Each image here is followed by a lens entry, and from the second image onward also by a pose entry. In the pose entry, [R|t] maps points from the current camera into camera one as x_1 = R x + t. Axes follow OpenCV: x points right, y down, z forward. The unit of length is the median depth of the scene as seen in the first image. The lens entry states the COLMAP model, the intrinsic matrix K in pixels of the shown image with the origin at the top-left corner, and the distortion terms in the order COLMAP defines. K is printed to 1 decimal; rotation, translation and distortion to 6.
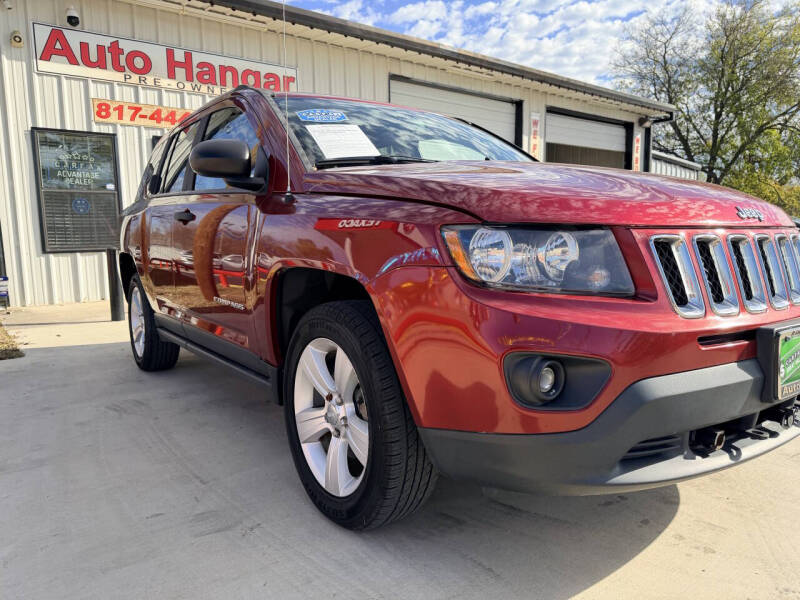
lens RADIAL K [[565.1, 0, 399.4], [0, 565.1, 303.1], [0, 0, 1]] dist [0.032092, -0.041774]
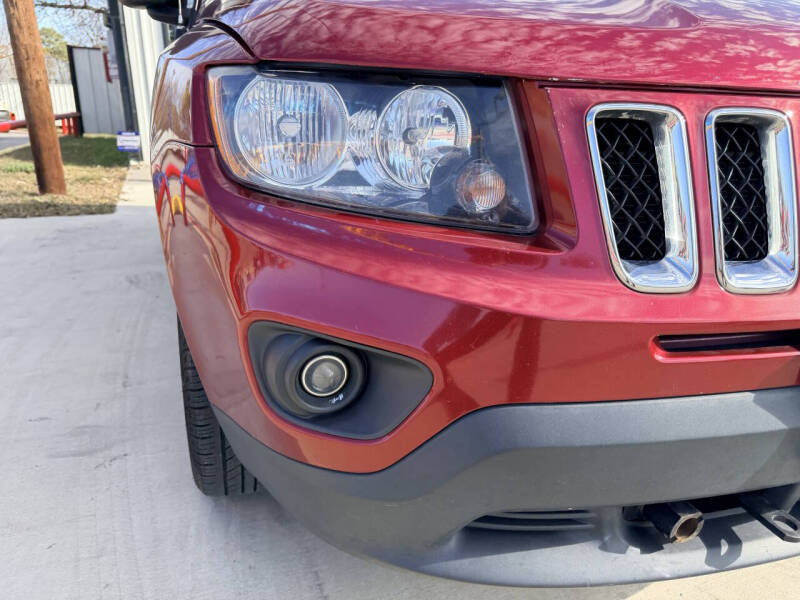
lens RADIAL K [[577.4, 0, 401.7], [0, 577.4, 304.3], [0, 0, 1]] dist [-0.009043, -0.005124]
pose [[0.956657, 0.130444, -0.260368, 0.074952], [-0.071519, 0.971926, 0.224155, -0.009433], [0.282299, -0.195818, 0.939129, 0.084292]]
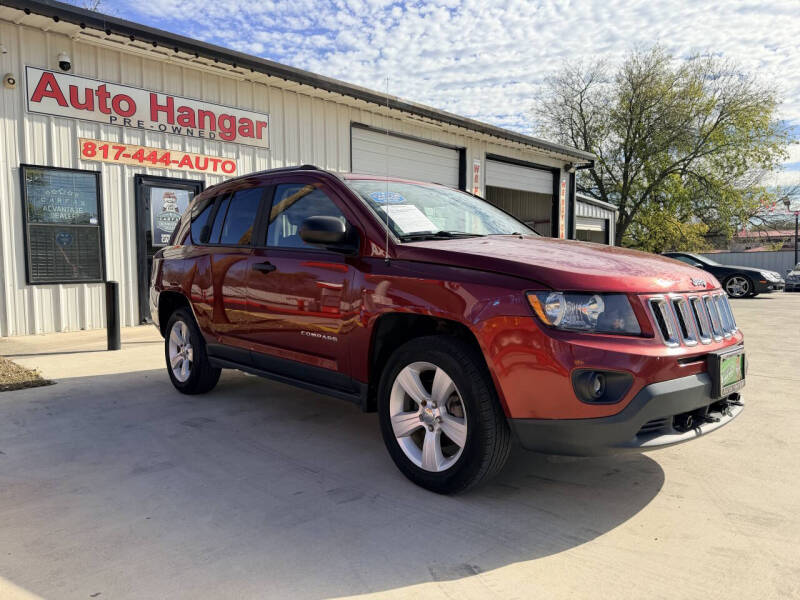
lens RADIAL K [[565.1, 0, 397.3], [0, 565.1, 297.0], [0, 0, 1]] dist [0.032092, -0.041774]
pose [[0.992409, 0.007440, 0.122759, -0.086566], [-0.000128, 0.998231, -0.059461, -0.004118], [-0.122984, 0.058994, 0.990654, -0.099289]]
